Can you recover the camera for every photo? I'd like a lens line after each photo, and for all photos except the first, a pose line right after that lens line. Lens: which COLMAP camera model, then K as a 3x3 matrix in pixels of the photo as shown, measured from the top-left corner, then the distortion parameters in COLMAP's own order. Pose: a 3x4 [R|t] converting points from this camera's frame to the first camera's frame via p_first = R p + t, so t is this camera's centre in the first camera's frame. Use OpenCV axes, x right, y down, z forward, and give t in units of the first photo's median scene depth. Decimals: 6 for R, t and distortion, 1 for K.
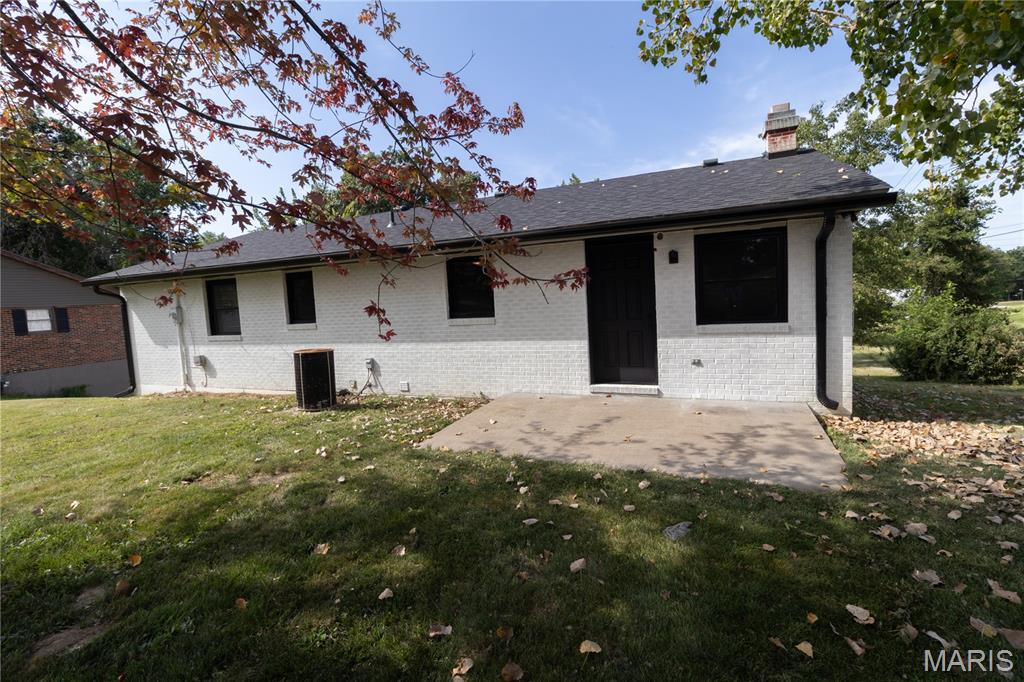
lens RADIAL K [[470.8, 0, 512.9], [0, 470.8, 331.7], [0, 0, 1]] dist [0.001698, -0.000829]
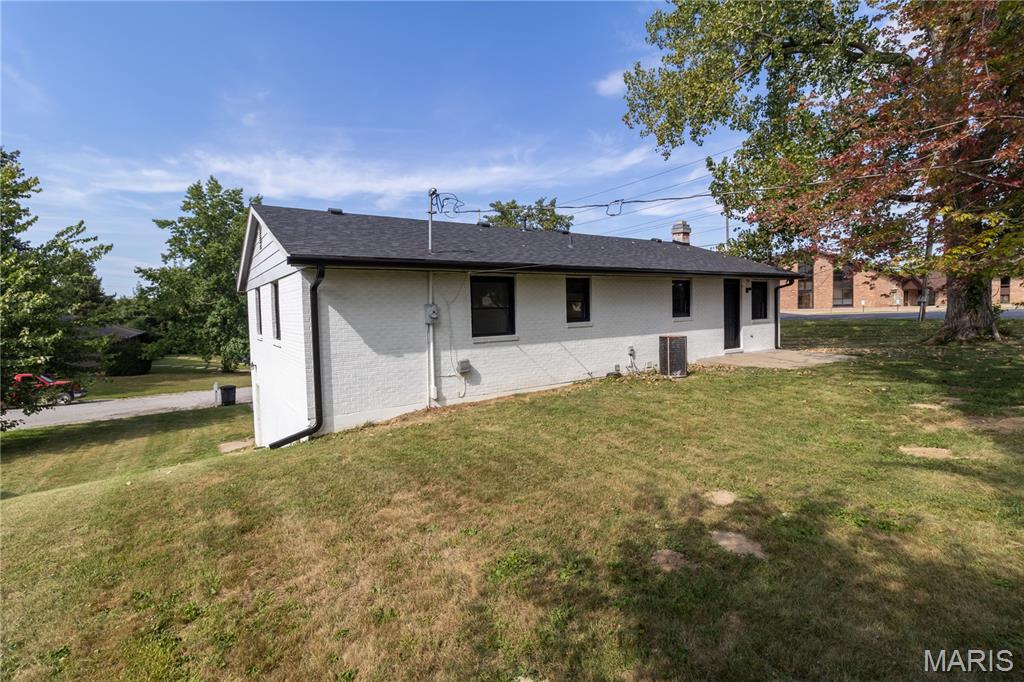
lens RADIAL K [[503.4, 0, 512.0], [0, 503.4, 341.0], [0, 0, 1]] dist [0.002149, -0.000007]
pose [[0.518830, -0.016400, 0.854720, -1.816624], [0.063772, 0.997773, -0.019566, 0.048438], [-0.852495, 0.064659, 0.518720, 0.557505]]
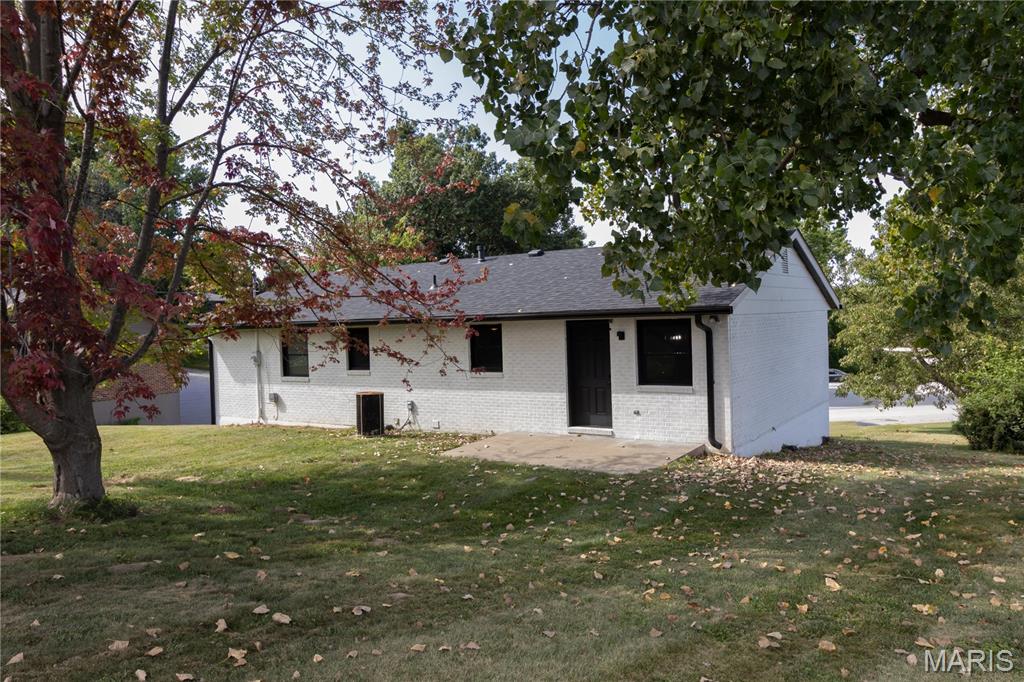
lens RADIAL K [[739.8, 0, 512.0], [0, 739.8, 341.0], [0, 0, 1]] dist [0.000690, 0.000529]
pose [[0.984037, 0.026066, -0.176046, 0.316710], [-0.033118, 0.998757, -0.037239, -0.039226], [0.174857, 0.042475, 0.983677, -0.931757]]
